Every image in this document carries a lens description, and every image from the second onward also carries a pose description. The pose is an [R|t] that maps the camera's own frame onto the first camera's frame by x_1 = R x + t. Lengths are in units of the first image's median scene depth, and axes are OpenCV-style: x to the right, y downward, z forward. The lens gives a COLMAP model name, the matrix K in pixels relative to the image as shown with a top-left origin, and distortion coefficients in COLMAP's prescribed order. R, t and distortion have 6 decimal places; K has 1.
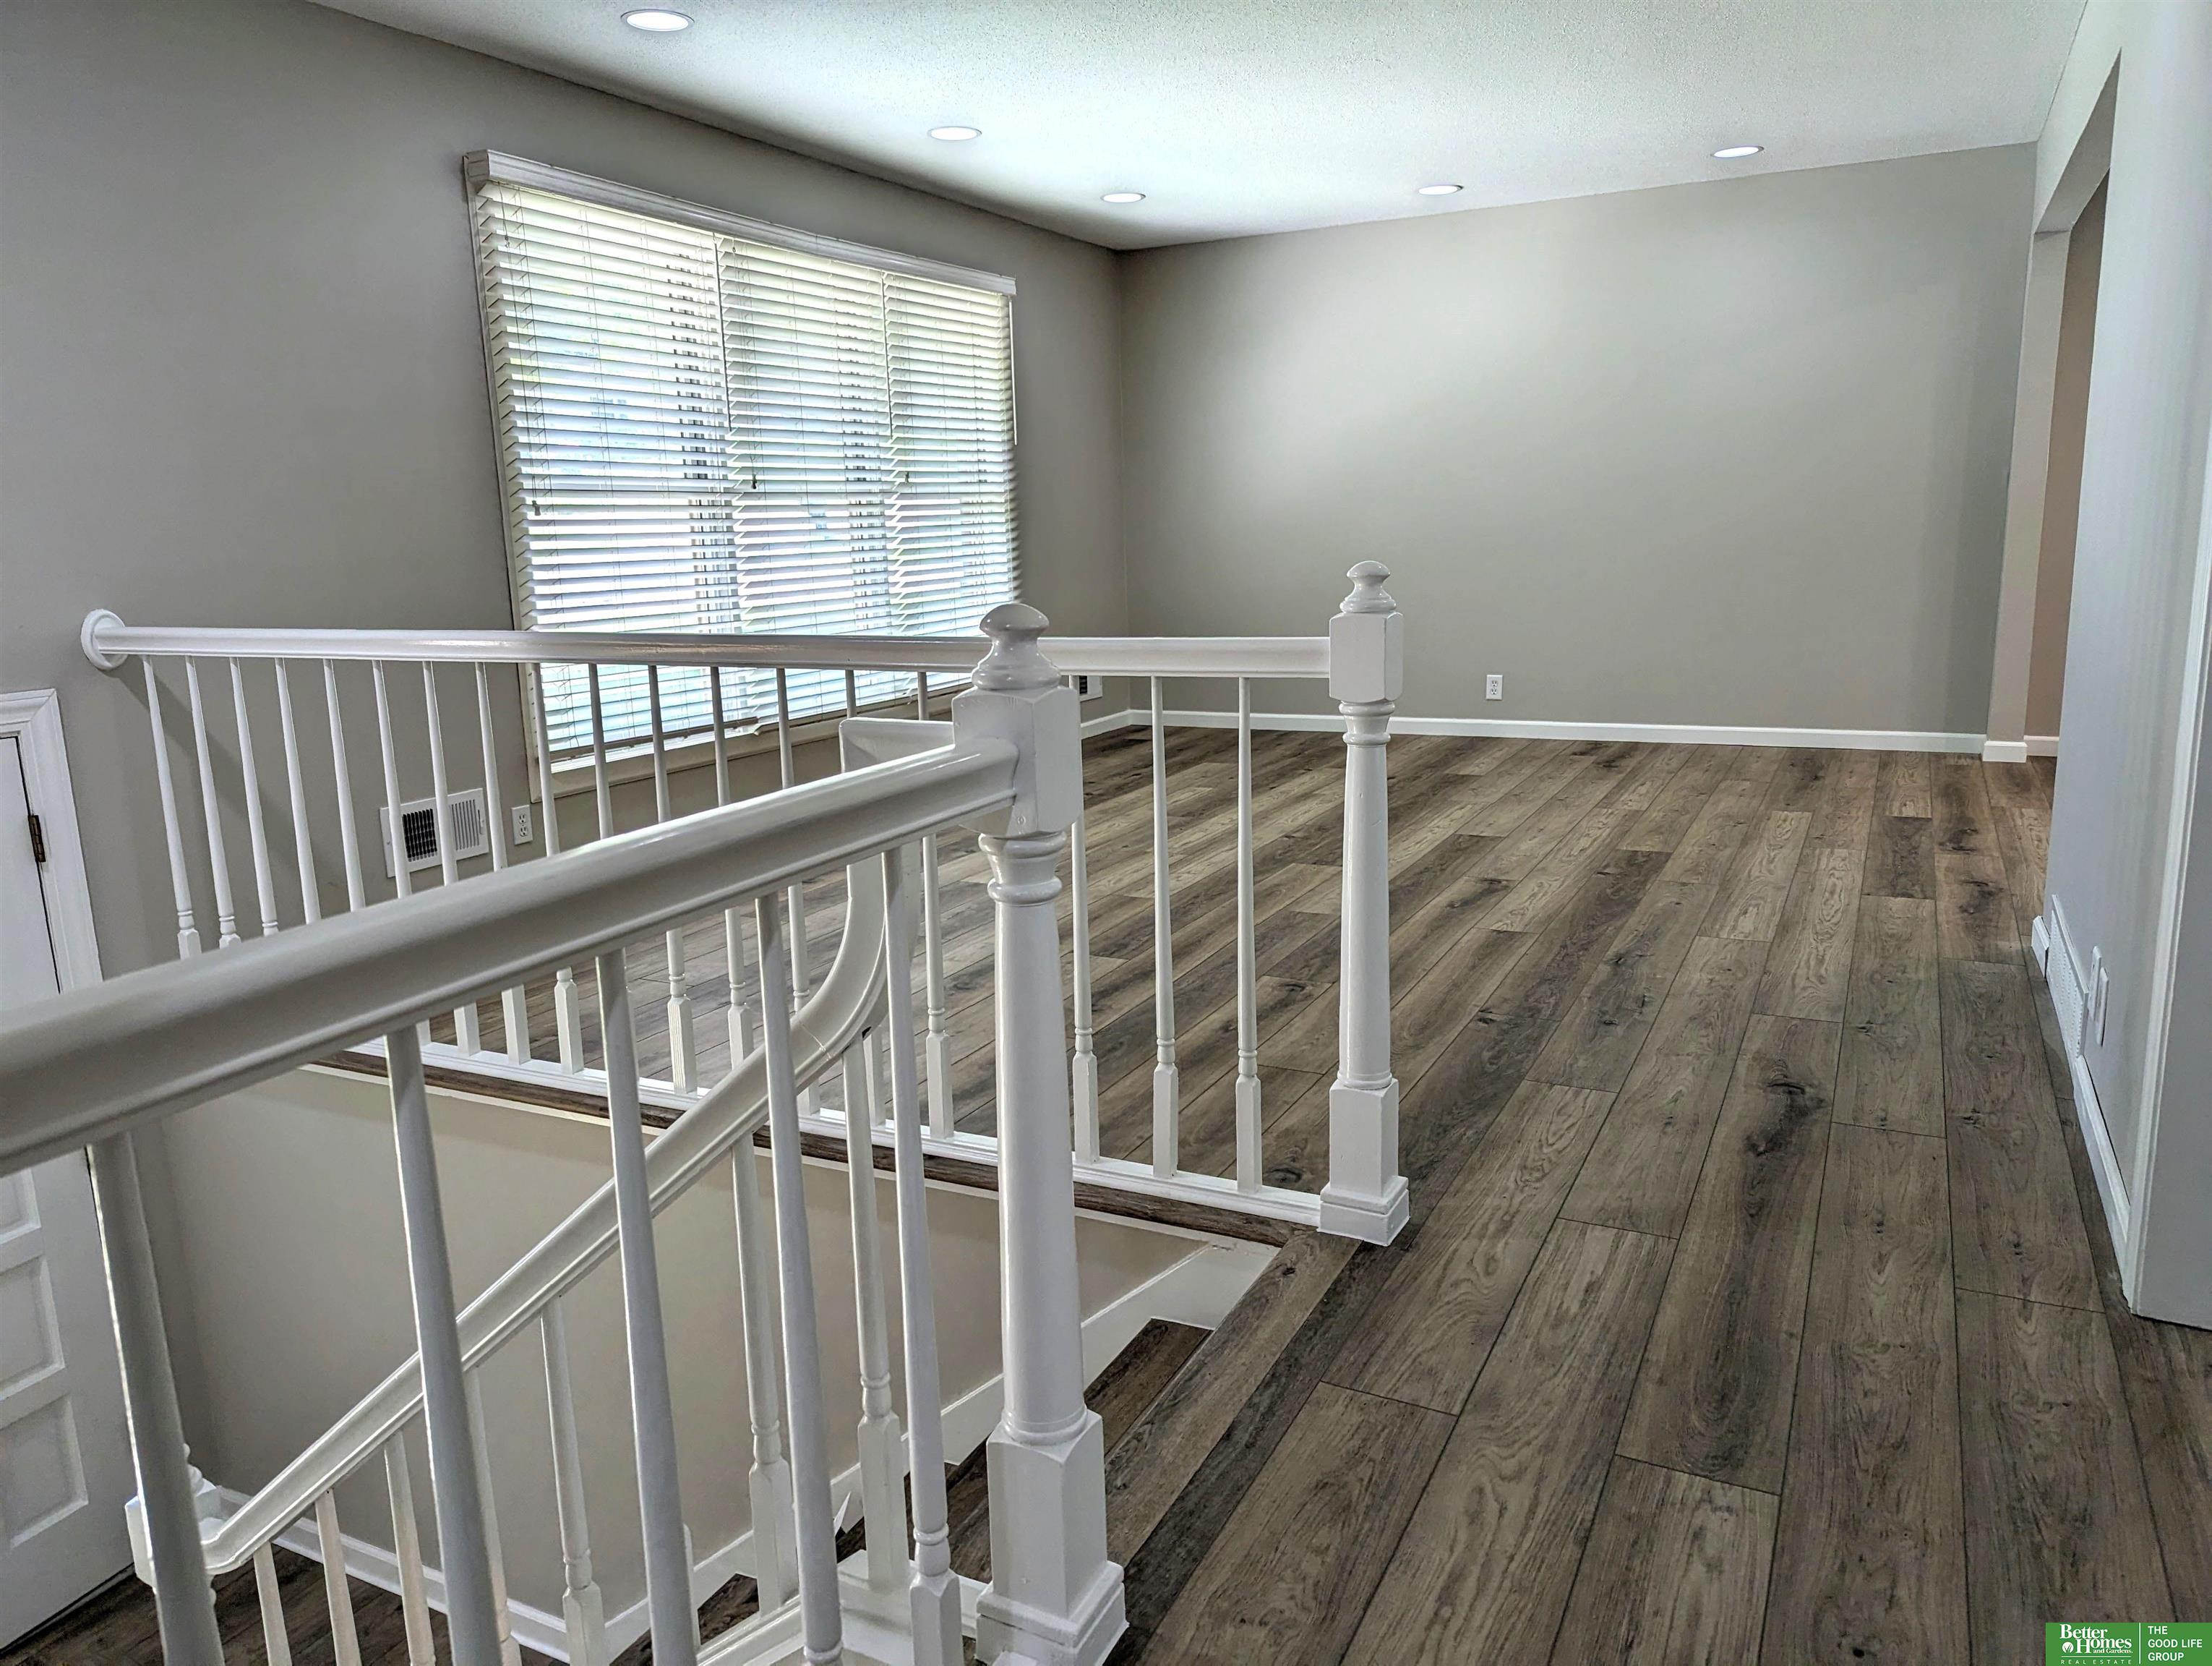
lens RADIAL K [[1566.0, 0, 1104.8], [0, 1566.0, 833.5], [0, 0, 1]] dist [0.054020, -0.042527]
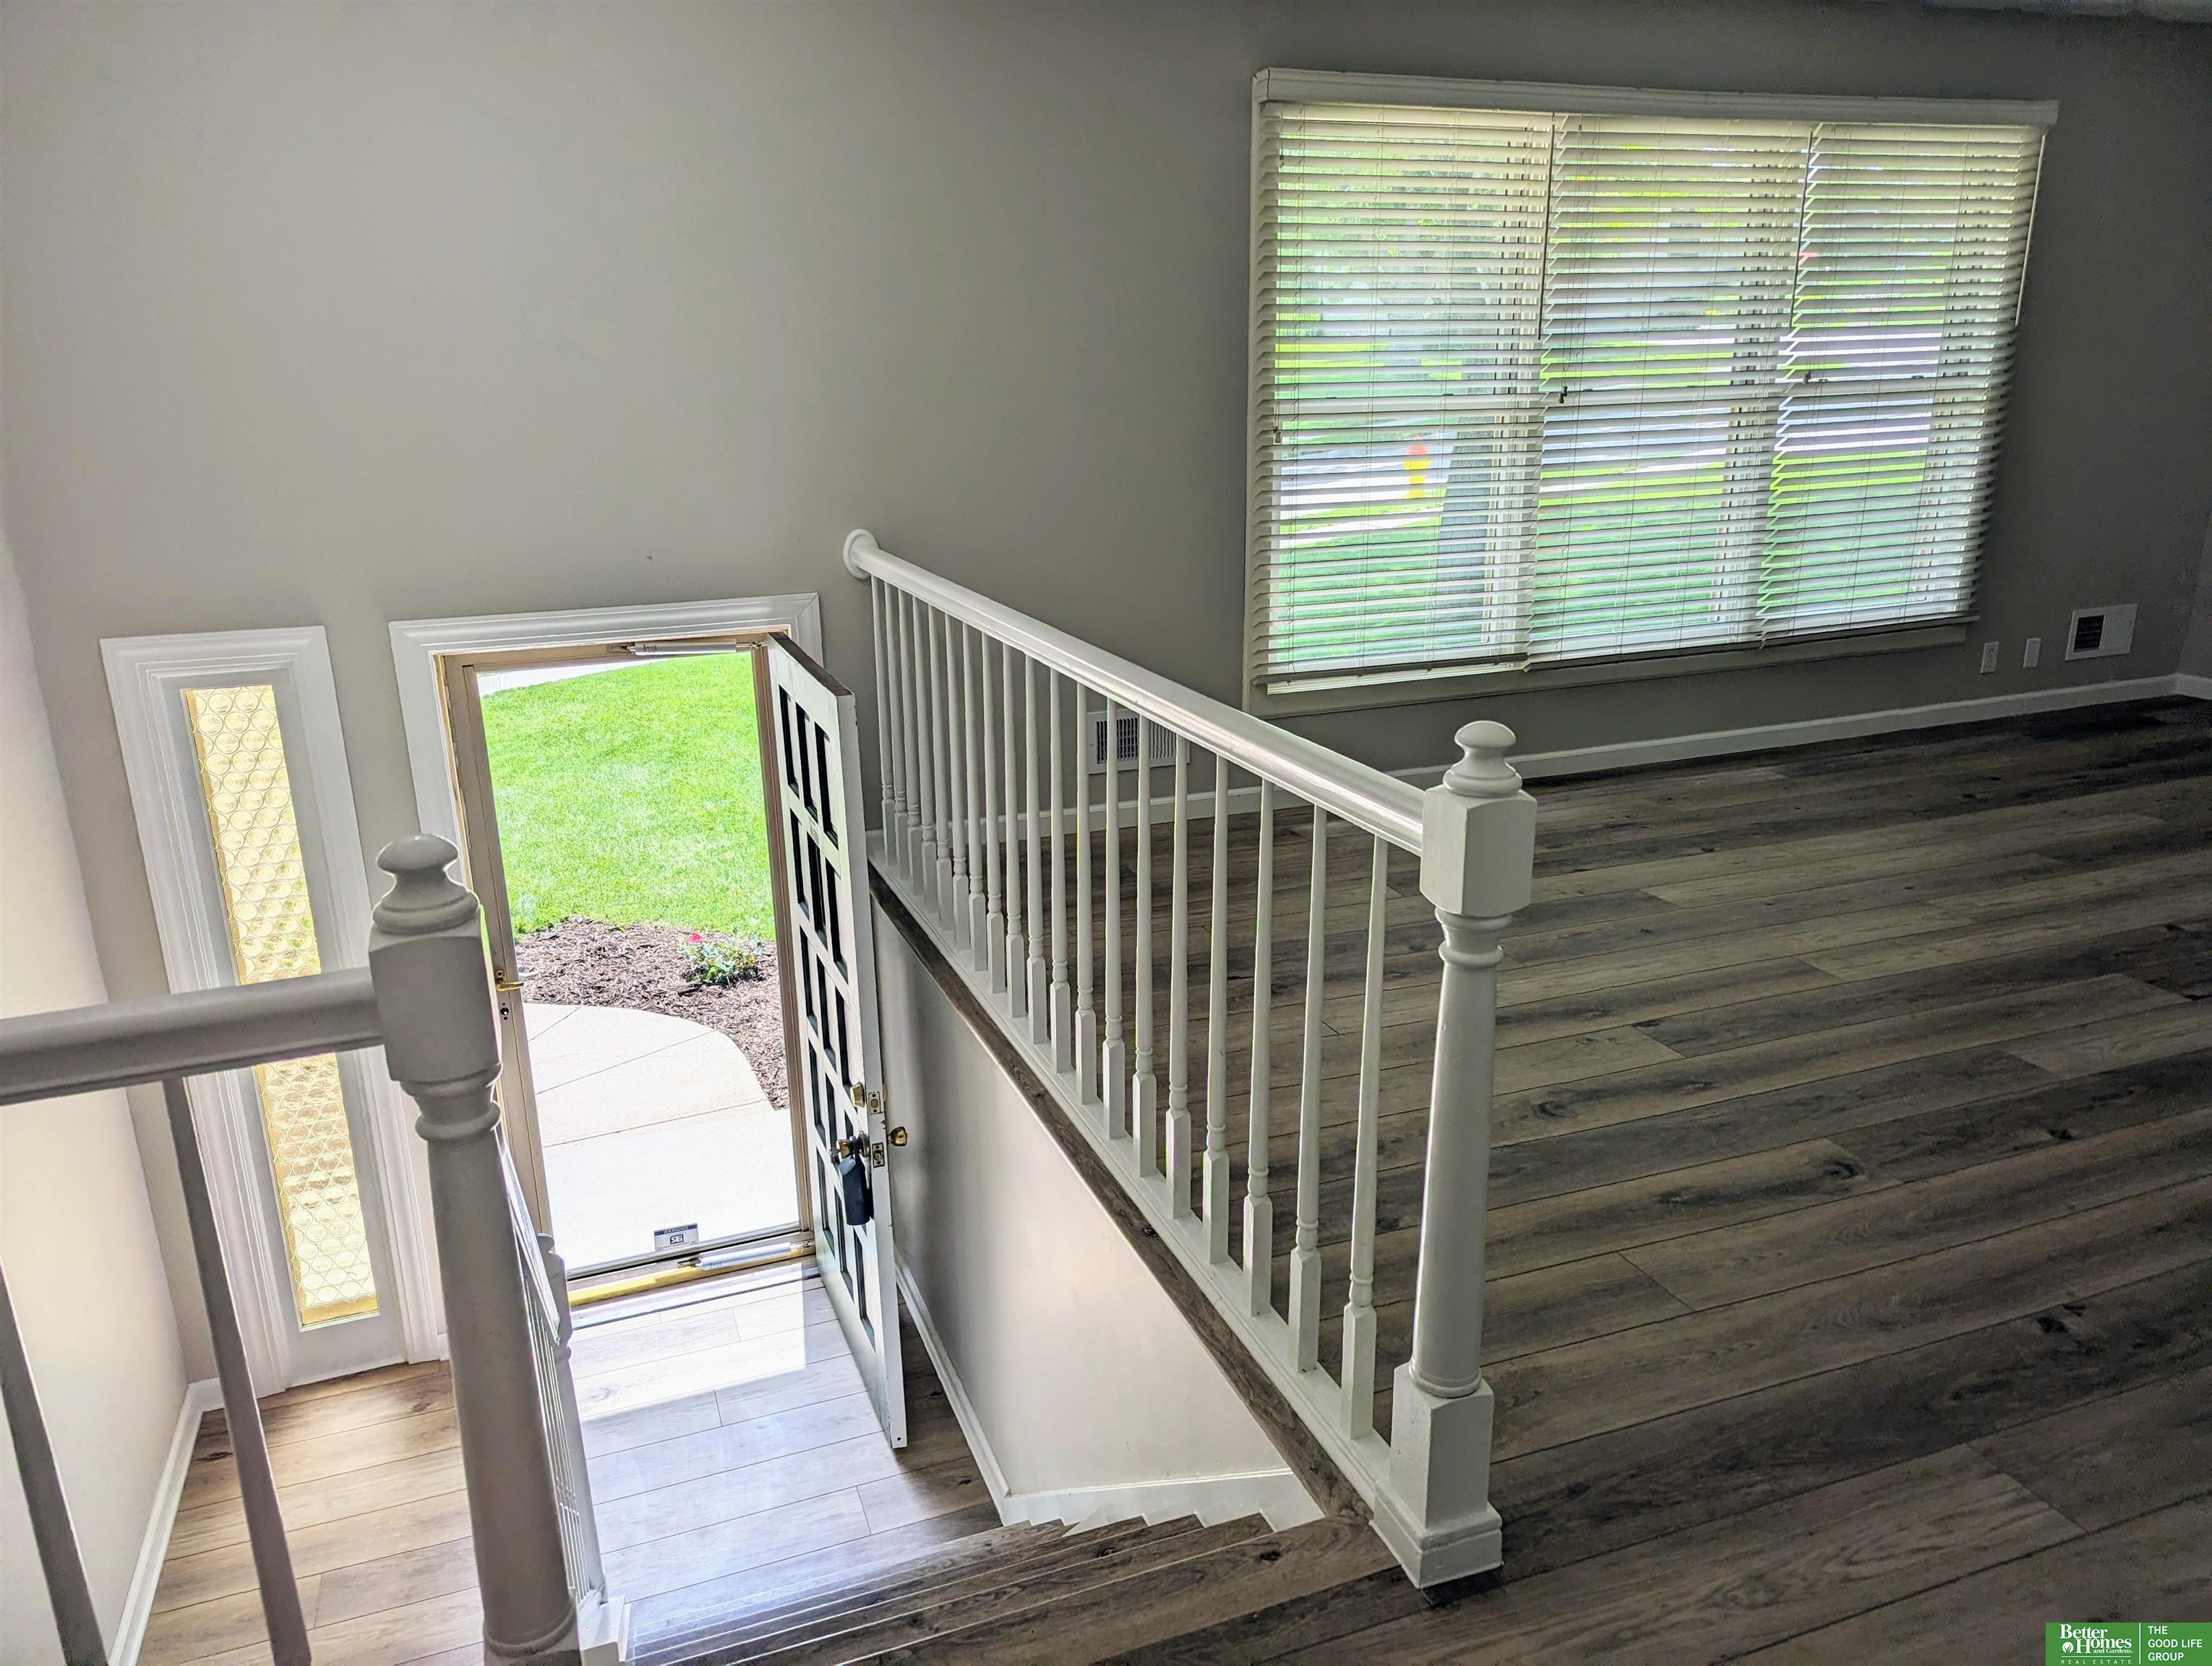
lens RADIAL K [[1566.0, 0, 1099.9], [0, 1566.0, 831.3], [0, 0, 1]] dist [0.054020, -0.042527]
pose [[0.736925, 0.214218, -0.641134, 0.213843], [-0.139873, 0.976254, 0.165418, -0.092425], [0.661345, -0.032223, 0.749389, 0.142579]]
